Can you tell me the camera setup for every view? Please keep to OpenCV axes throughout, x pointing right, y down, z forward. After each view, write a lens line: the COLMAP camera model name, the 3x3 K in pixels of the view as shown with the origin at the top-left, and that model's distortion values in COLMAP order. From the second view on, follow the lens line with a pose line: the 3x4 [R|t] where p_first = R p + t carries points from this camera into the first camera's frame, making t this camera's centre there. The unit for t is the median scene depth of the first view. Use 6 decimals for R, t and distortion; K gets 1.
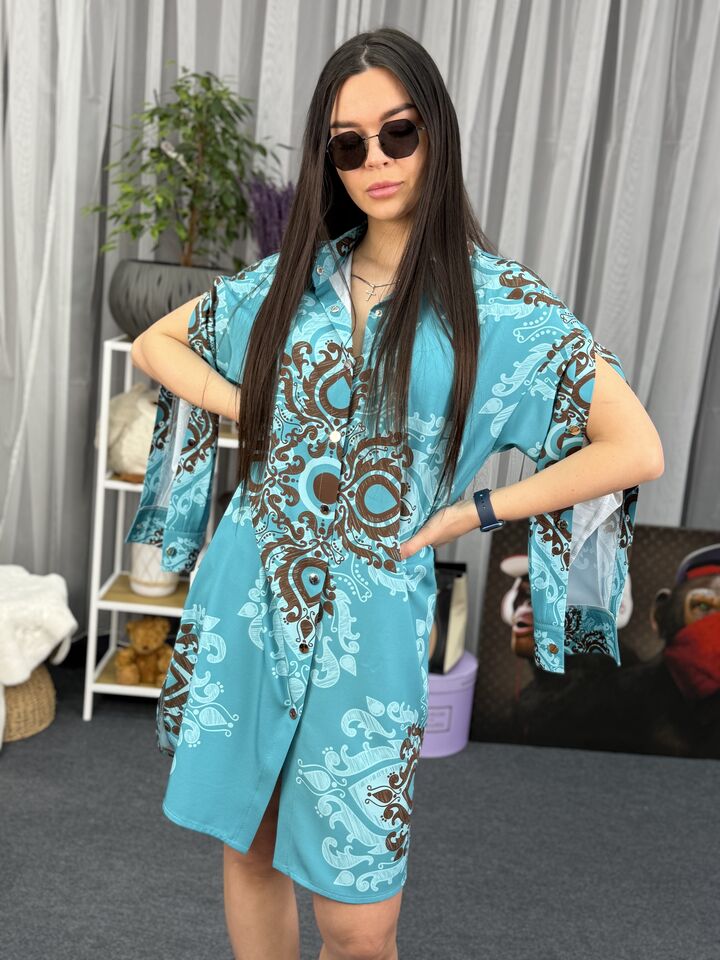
lens RADIAL K [[1066.8, 0, 343.9], [0, 1066.8, 483.4], [0, 0, 1]] dist [0.199691, -0.418321]
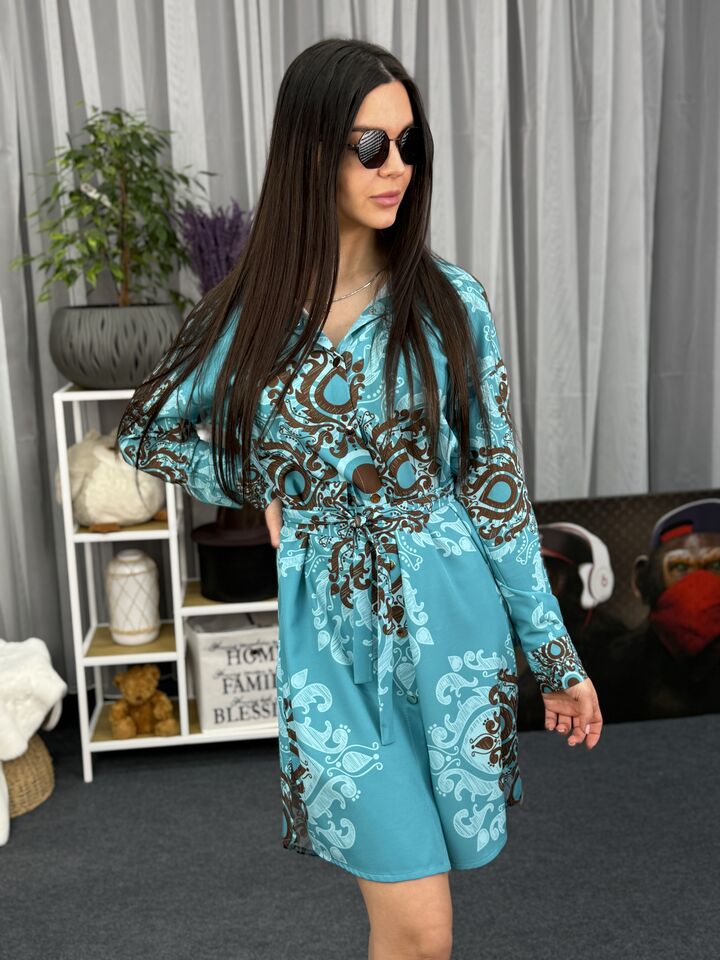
lens RADIAL K [[1066.8, 0, 343.9], [0, 1066.8, 483.4], [0, 0, 1]] dist [0.199691, -0.418321]
pose [[0.986002, -0.149326, 0.074168, -0.048762], [0.149906, 0.988698, -0.002288, -0.010335], [-0.072988, 0.013375, 0.997243, 0.009468]]
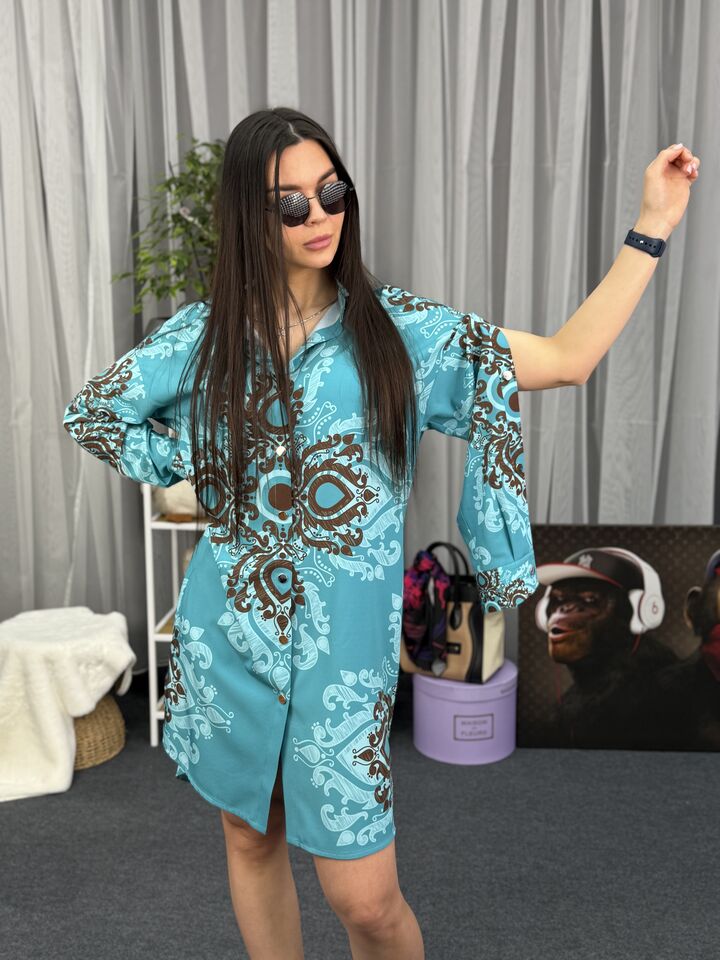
lens RADIAL K [[1066.8, 0, 343.9], [0, 1066.8, 483.4], [0, 0, 1]] dist [0.199691, -0.418321]
pose [[0.991938, -0.078835, -0.099216, 0.084393], [0.076617, 0.996722, -0.025972, 0.001499], [0.100939, 0.018161, 0.994727, -0.057699]]
